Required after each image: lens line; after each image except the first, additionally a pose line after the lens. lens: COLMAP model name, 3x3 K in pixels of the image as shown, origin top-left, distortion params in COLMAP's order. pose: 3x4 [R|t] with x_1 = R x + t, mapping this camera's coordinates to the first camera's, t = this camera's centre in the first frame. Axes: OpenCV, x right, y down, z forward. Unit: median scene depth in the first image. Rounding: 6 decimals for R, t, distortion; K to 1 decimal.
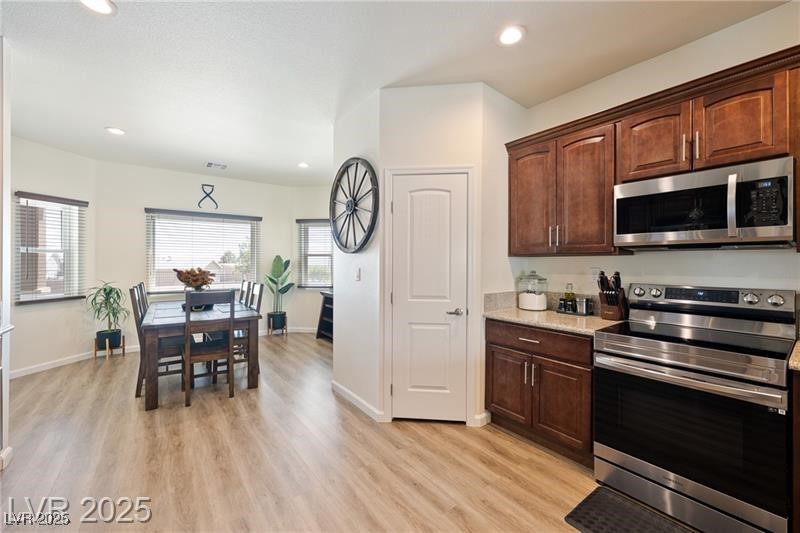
lens RADIAL K [[327.7, 0, 401.8], [0, 327.7, 262.8], [0, 0, 1]] dist [0.001172, 0.000138]
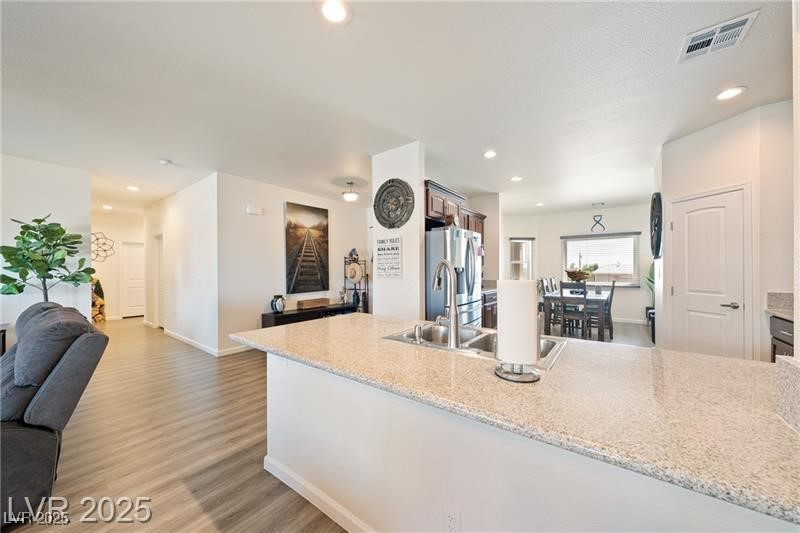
lens RADIAL K [[270.9, 0, 404.8], [0, 270.9, 268.6], [0, 0, 1]] dist [0.002173, 0.000099]
pose [[0.274575, -0.000941, -0.961565, 0.722259], [0.002594, 0.999997, -0.000238, 0.009552], [0.961562, -0.002429, 0.274576, -0.395935]]
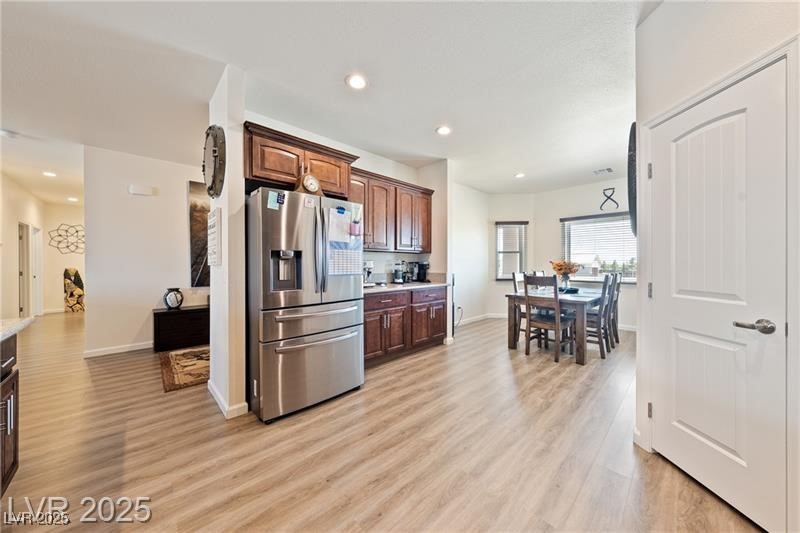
lens RADIAL K [[270.9, 0, 397.7], [0, 270.9, 263.9], [0, 0, 1]] dist [0.002173, 0.000099]
pose [[0.122434, -0.000146, -0.992477, 0.487779], [0.000949, 1.000000, -0.000030, 0.042569], [0.992476, -0.000939, 0.122434, 0.315404]]
